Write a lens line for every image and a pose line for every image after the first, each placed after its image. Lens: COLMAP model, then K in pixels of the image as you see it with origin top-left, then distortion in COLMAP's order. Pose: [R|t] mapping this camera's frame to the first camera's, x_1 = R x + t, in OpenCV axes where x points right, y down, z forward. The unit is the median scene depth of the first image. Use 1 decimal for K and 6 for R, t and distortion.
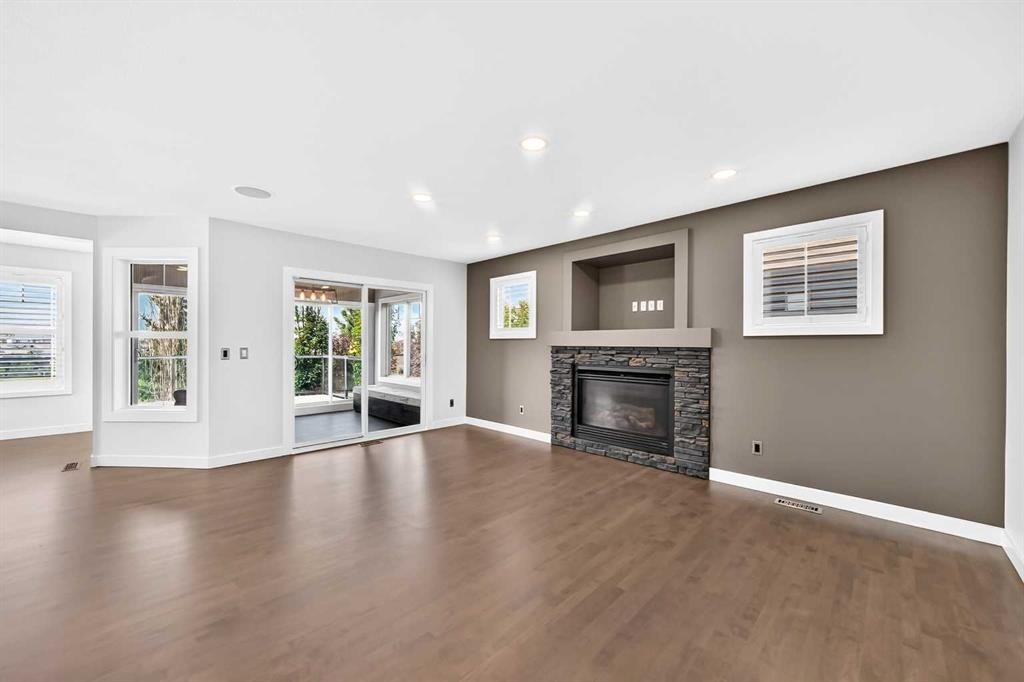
lens RADIAL K [[396.4, 0, 512.9], [0, 396.4, 342.0], [0, 0, 1]] dist [-0.005589, -0.000101]
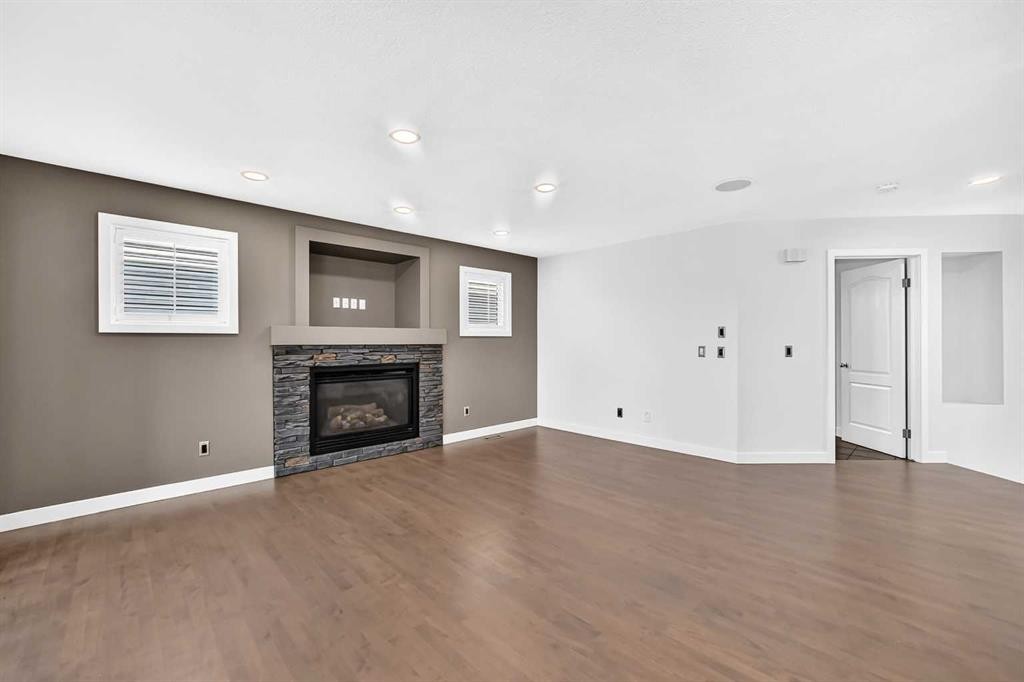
lens RADIAL K [[422.4, 0, 501.9], [0, 422.4, 346.2], [0, 0, 1]] dist [-0.009992, 0.002535]
pose [[0.050795, -0.012069, 0.998636, -0.743752], [-0.002170, 0.999923, 0.012195, 0.001953], [-0.998707, -0.002786, 0.050765, 0.607904]]
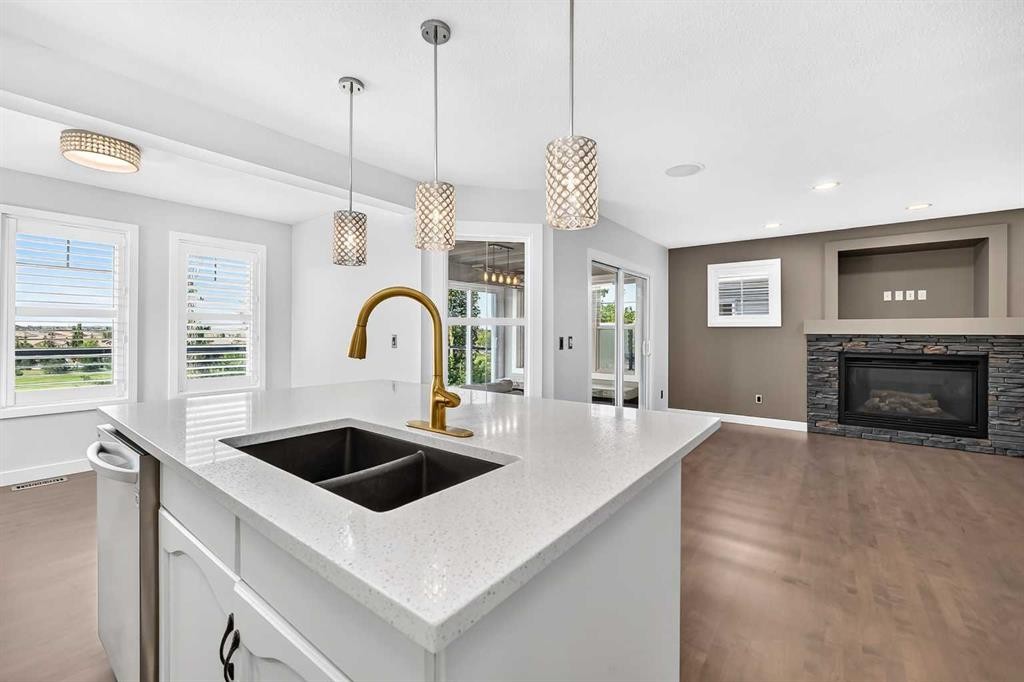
lens RADIAL K [[422.4, 0, 508.1], [0, 422.4, 327.0], [0, 0, 1]] dist [-0.009992, 0.002535]
pose [[0.992964, 0.001010, 0.118409, -0.879954], [-0.000255, 0.999980, -0.006388, -0.001344], [-0.118413, 0.006312, 0.992944, 0.036394]]
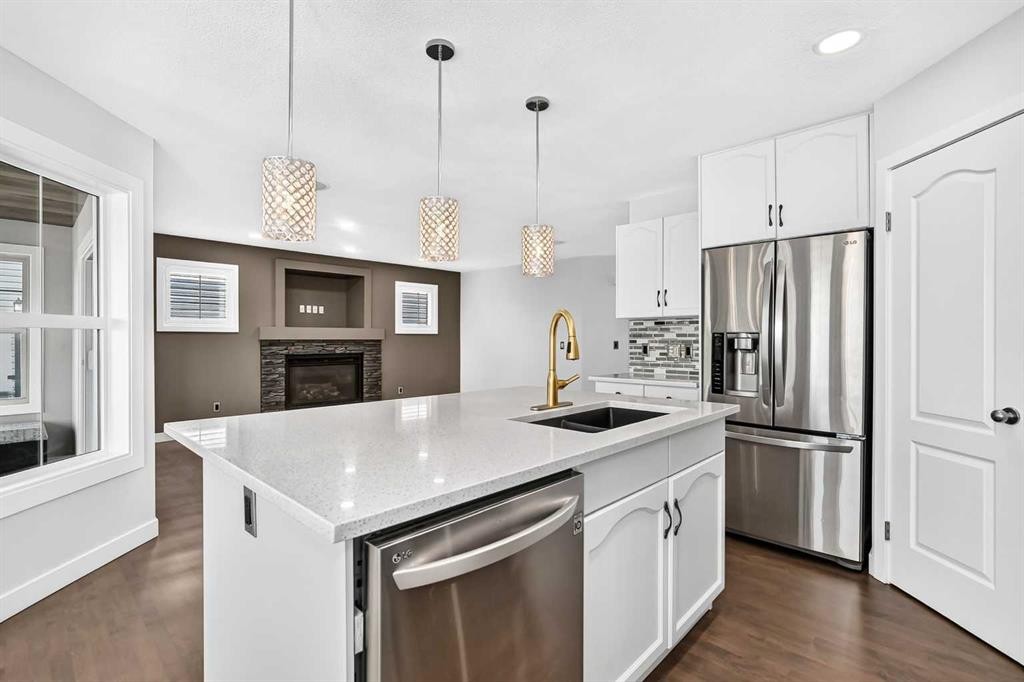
lens RADIAL K [[476.3, 0, 497.1], [0, 476.3, 342.3], [0, 0, 1]] dist [-0.002281, 0.000439]
pose [[0.010291, -0.011426, 0.999882, -1.358972], [-0.006120, 0.999915, 0.011490, -0.002146], [-0.999928, -0.006238, 0.010220, 0.381975]]
